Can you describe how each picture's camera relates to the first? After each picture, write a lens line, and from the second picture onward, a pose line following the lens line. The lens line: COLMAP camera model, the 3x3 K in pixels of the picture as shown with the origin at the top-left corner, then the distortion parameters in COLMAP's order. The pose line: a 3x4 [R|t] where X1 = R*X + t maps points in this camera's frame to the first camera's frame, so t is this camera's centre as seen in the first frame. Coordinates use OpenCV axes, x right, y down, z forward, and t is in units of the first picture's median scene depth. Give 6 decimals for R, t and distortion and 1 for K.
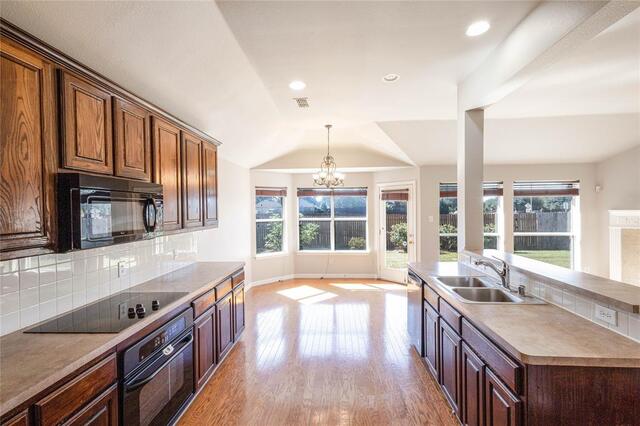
lens RADIAL K [[292.4, 0, 317.2], [0, 292.4, 210.5], [0, 0, 1]] dist [0.000095, -0.000069]
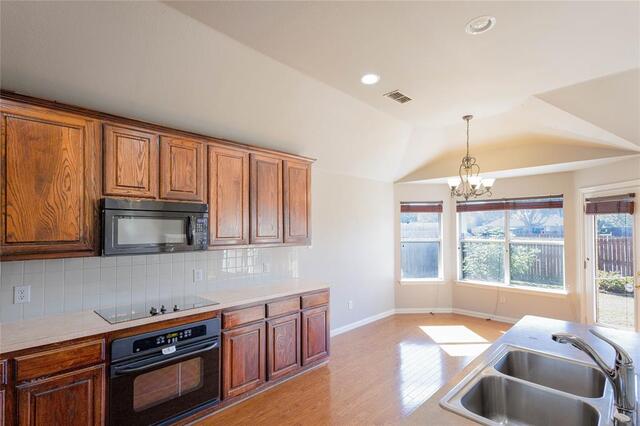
lens RADIAL K [[307.4, 0, 340.4], [0, 307.4, 222.3], [0, 0, 1]] dist [0.003219, 0.000481]
pose [[0.778451, -0.003274, -0.627696, 0.270514], [-0.010150, 0.999790, -0.017803, -0.000703], [0.627623, 0.020230, 0.778255, 0.173131]]
